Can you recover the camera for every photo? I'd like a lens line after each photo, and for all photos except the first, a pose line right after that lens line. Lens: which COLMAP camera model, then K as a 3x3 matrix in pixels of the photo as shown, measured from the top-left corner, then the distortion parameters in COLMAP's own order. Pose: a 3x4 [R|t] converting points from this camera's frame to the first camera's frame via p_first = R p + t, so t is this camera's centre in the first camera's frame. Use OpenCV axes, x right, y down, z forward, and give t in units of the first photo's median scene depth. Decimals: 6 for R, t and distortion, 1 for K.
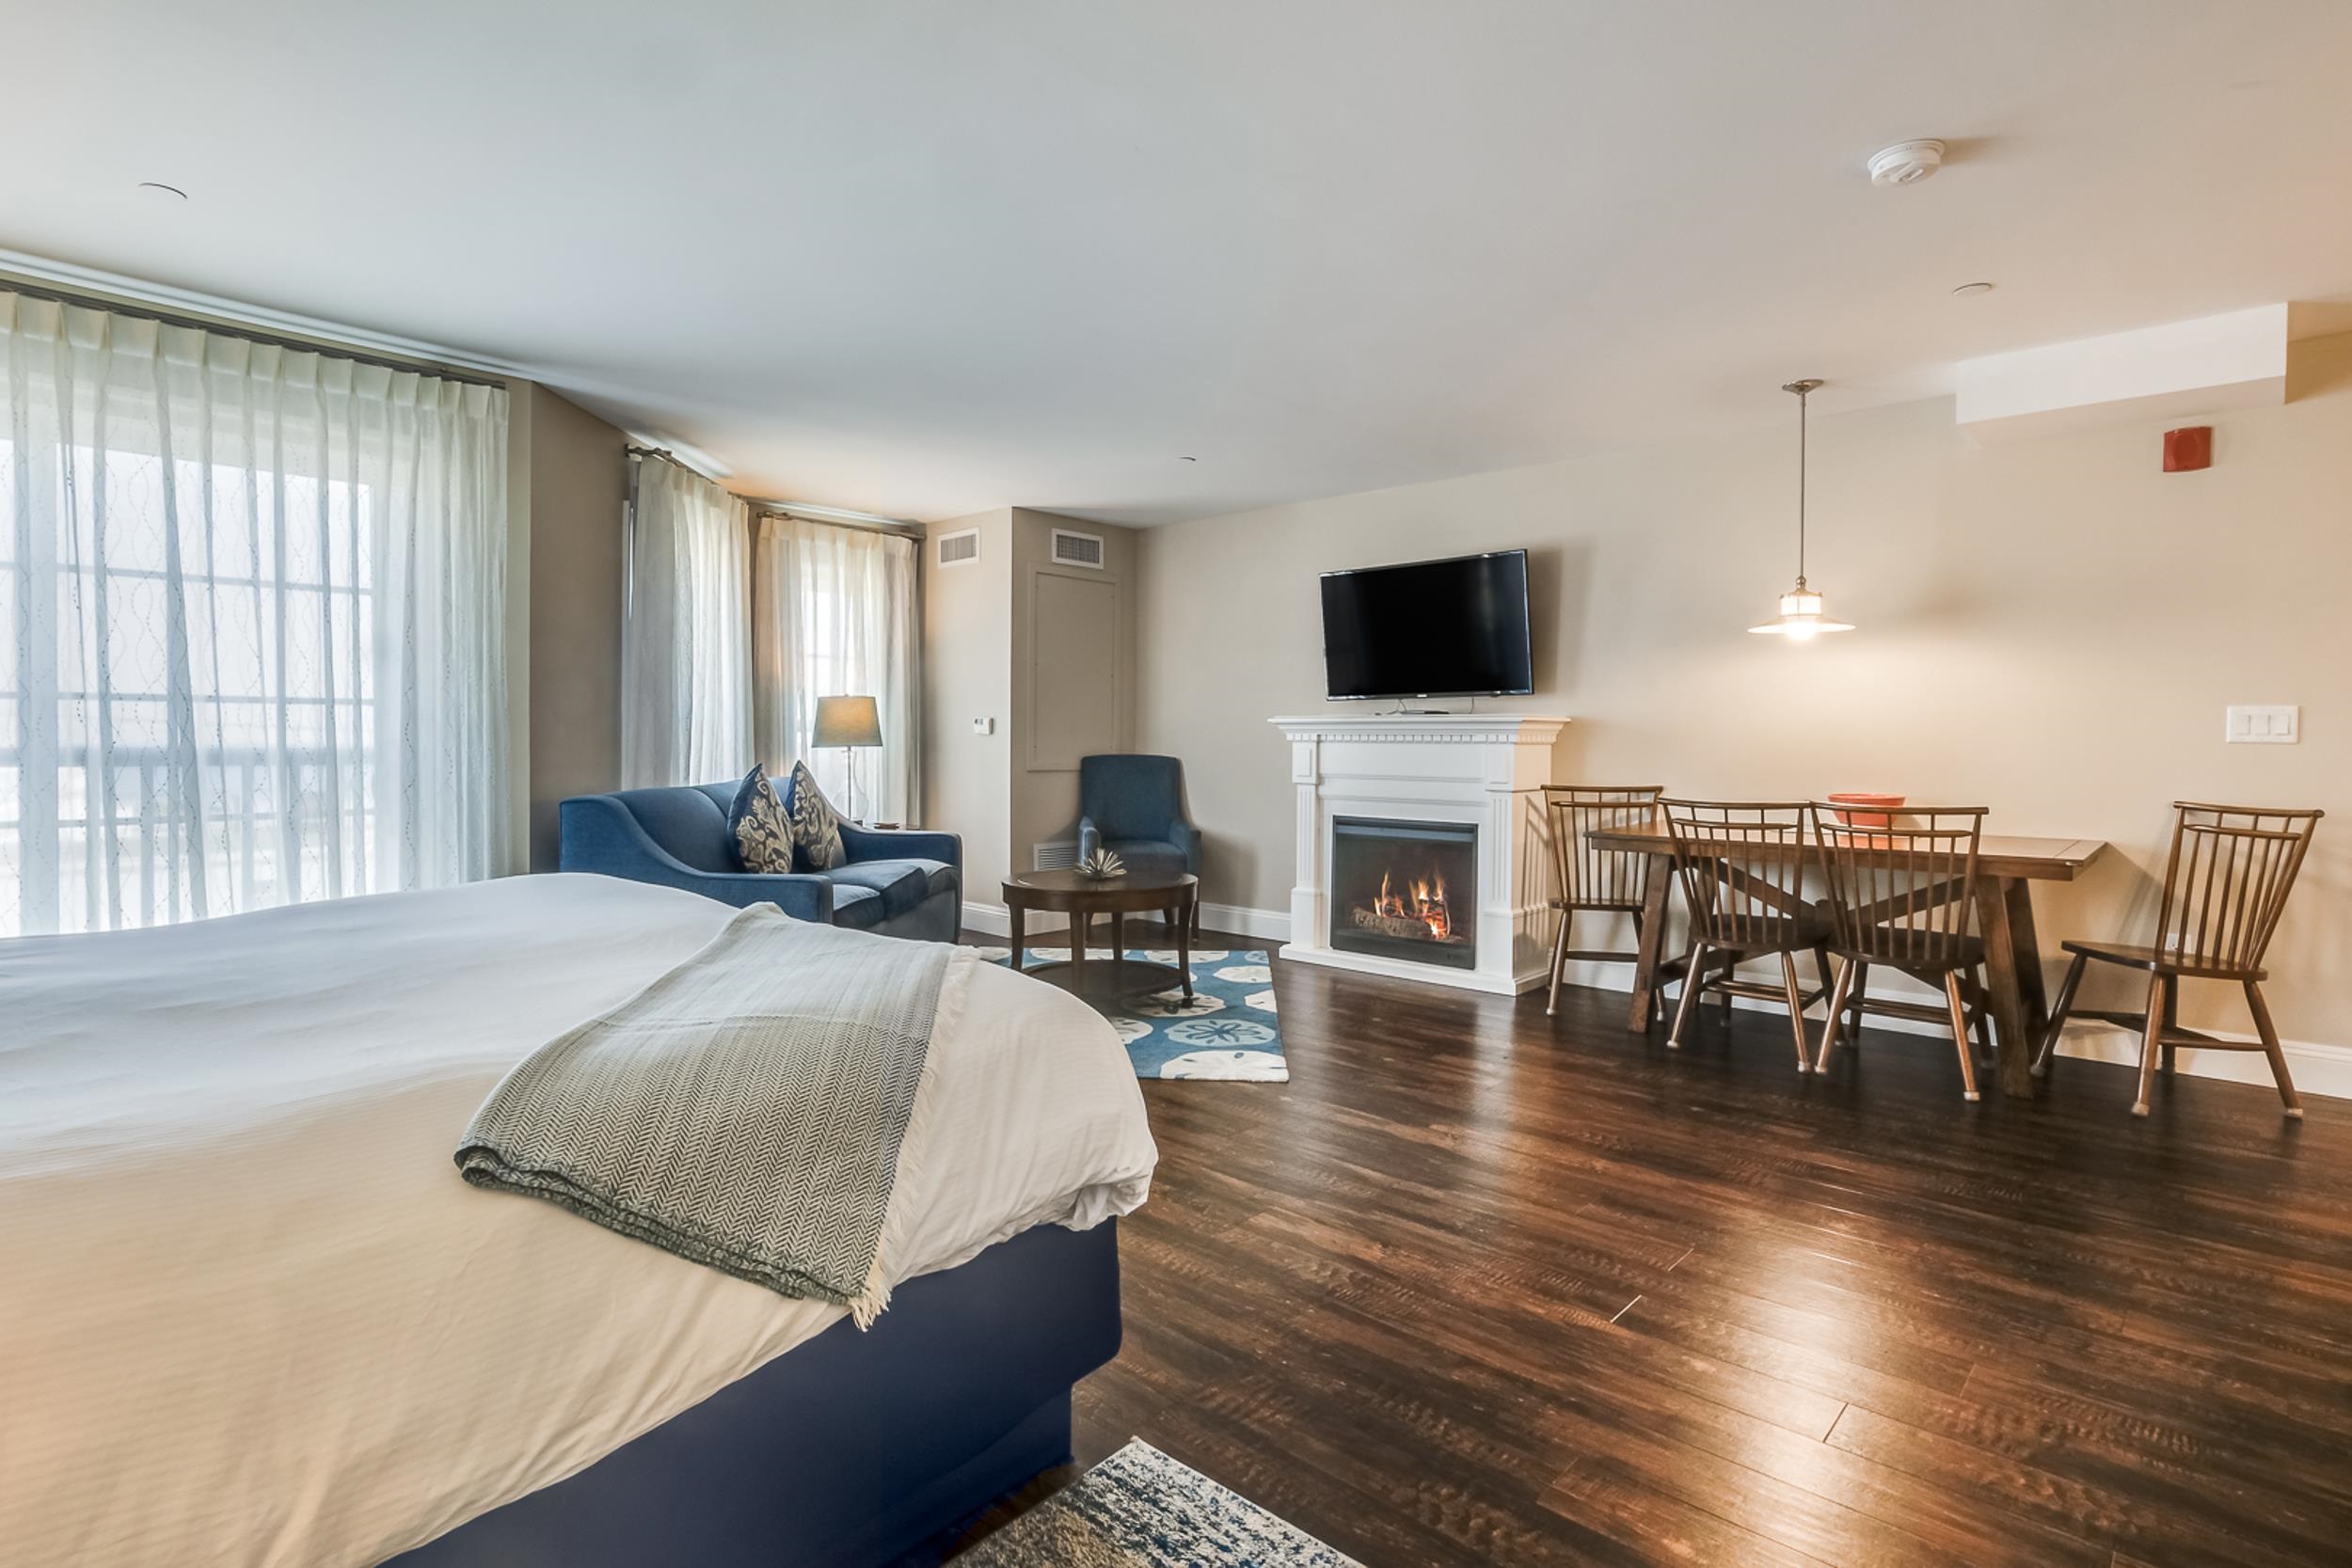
lens RADIAL K [[1200.9, 0, 1175.7], [0, 1200.9, 778.3], [0, 0, 1]] dist [-0.005614, 0.004080]
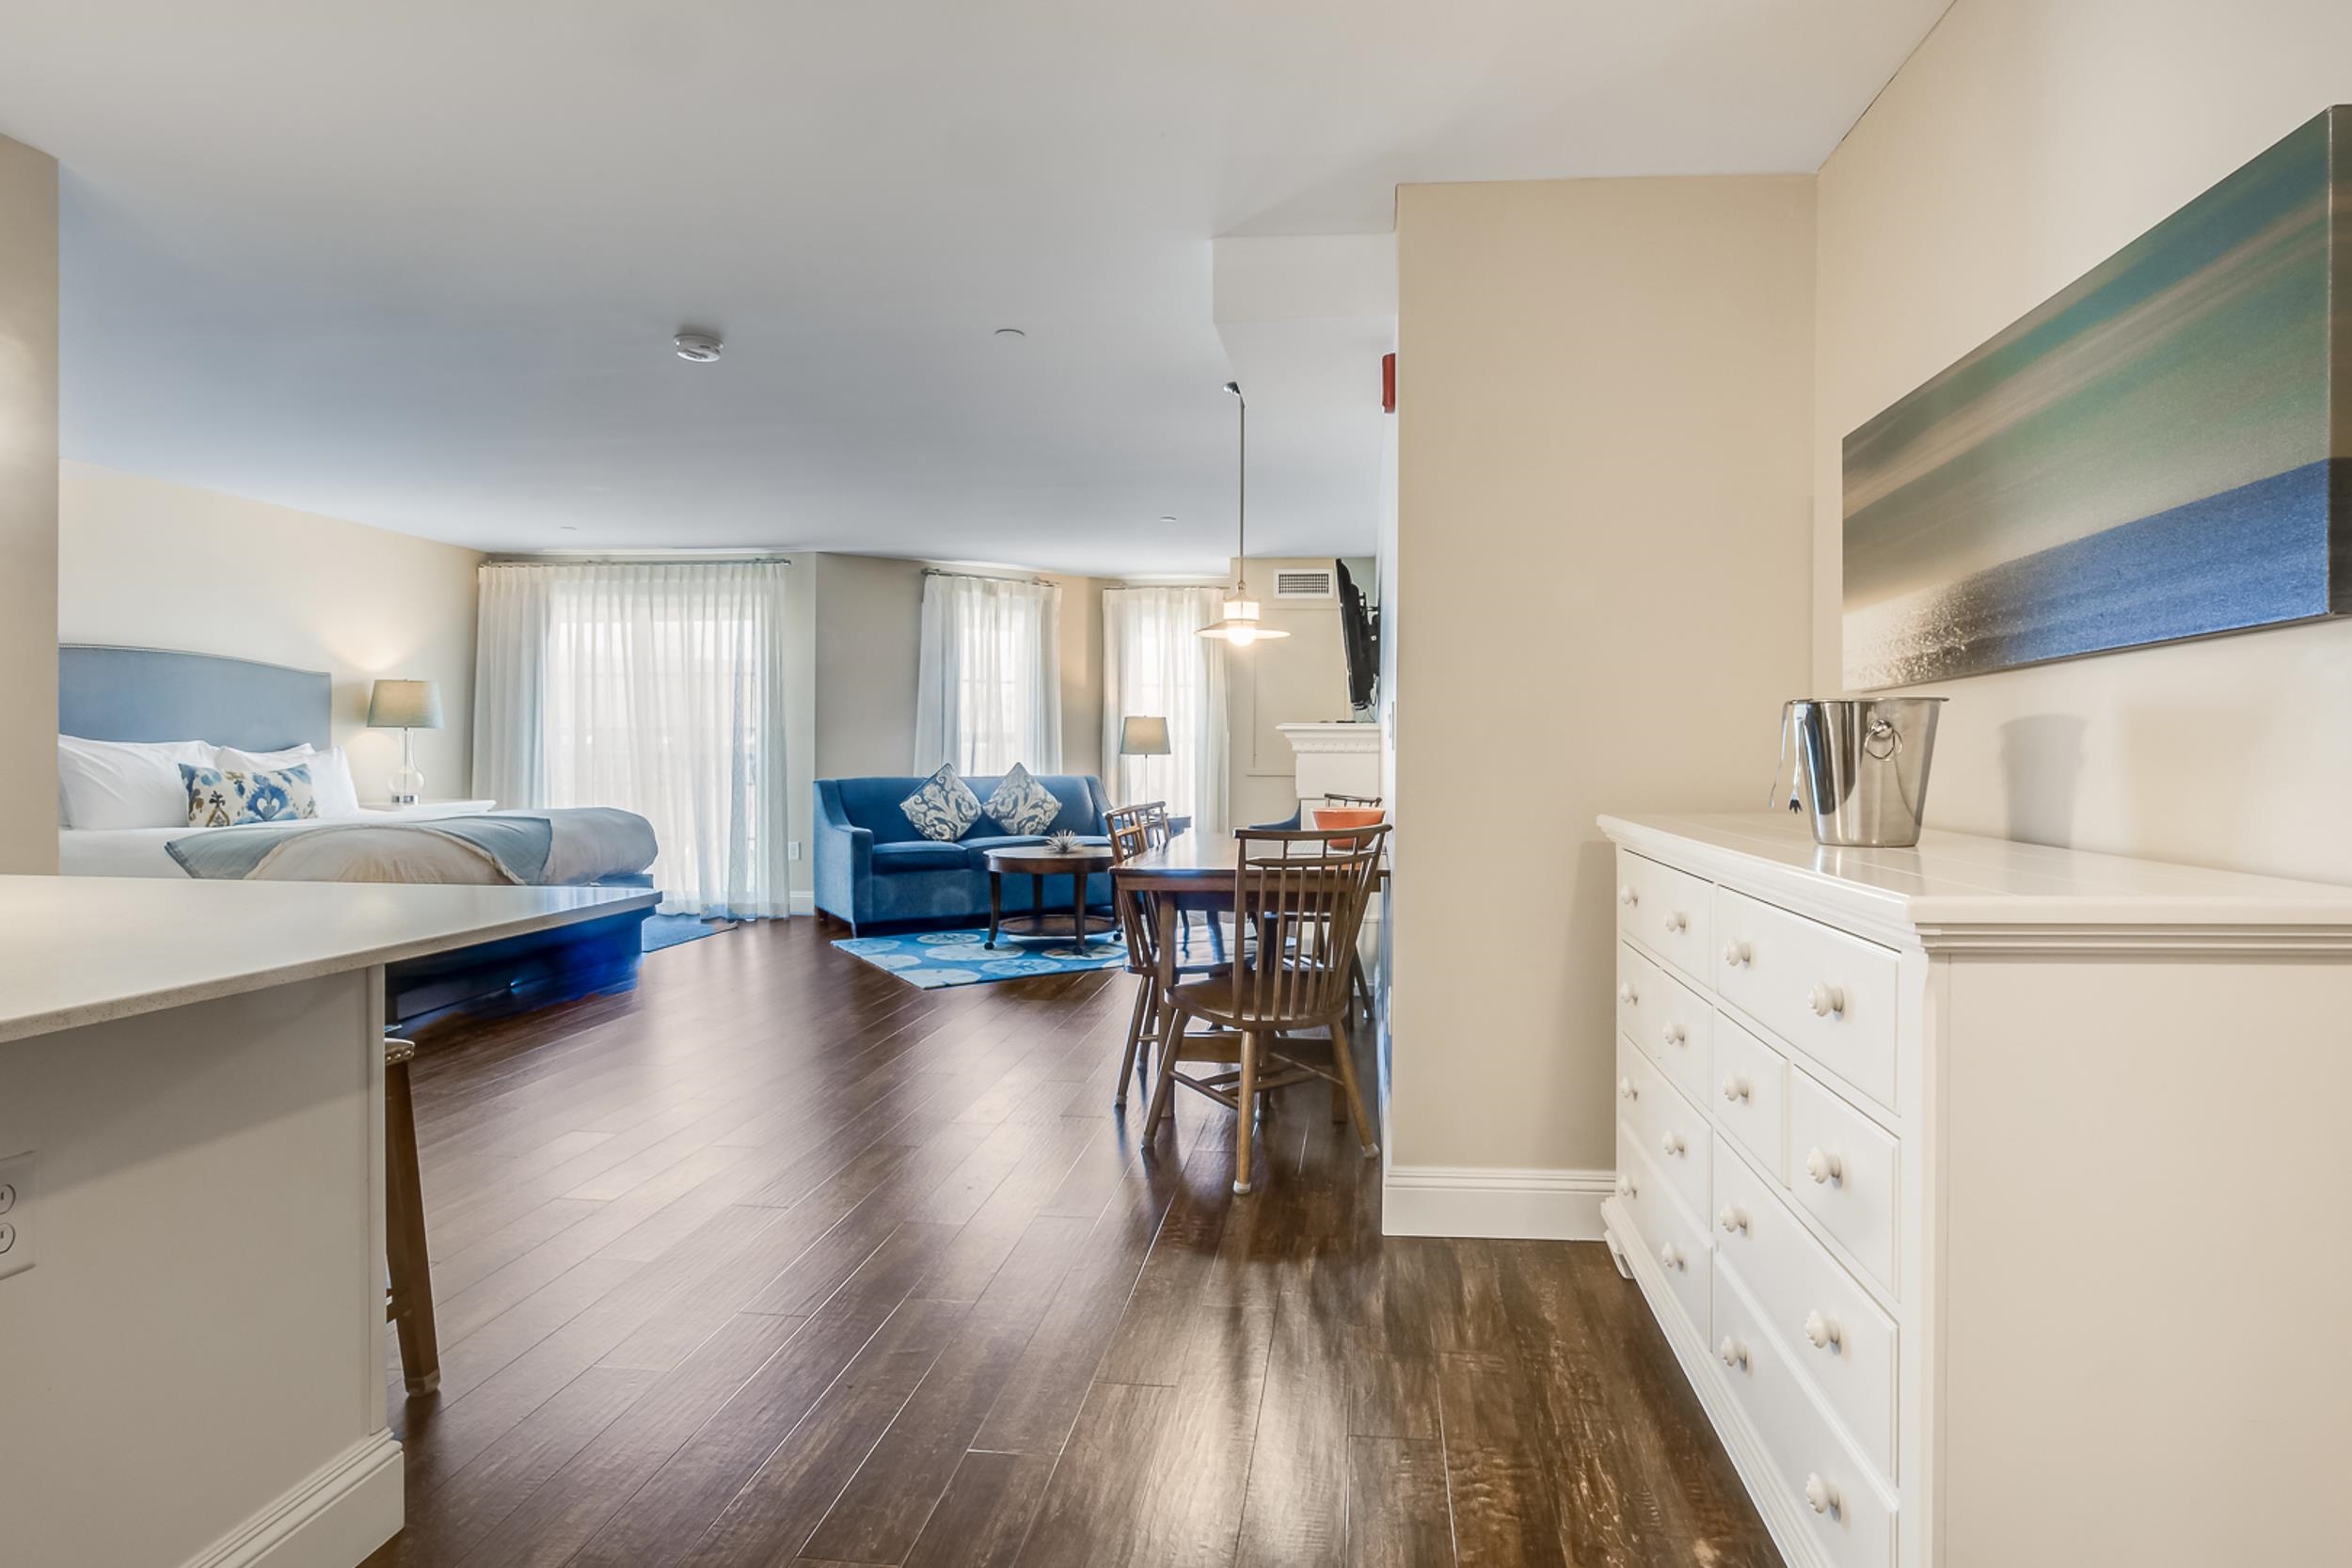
lens RADIAL K [[1200.9, 0, 1217.6], [0, 1200.9, 755.2], [0, 0, 1]] dist [-0.005614, 0.004080]
pose [[0.573185, 0.010600, -0.819357, 1.108472], [-0.031294, 0.999470, -0.008961, -0.019209], [0.818828, 0.030777, 0.573213, 0.382810]]
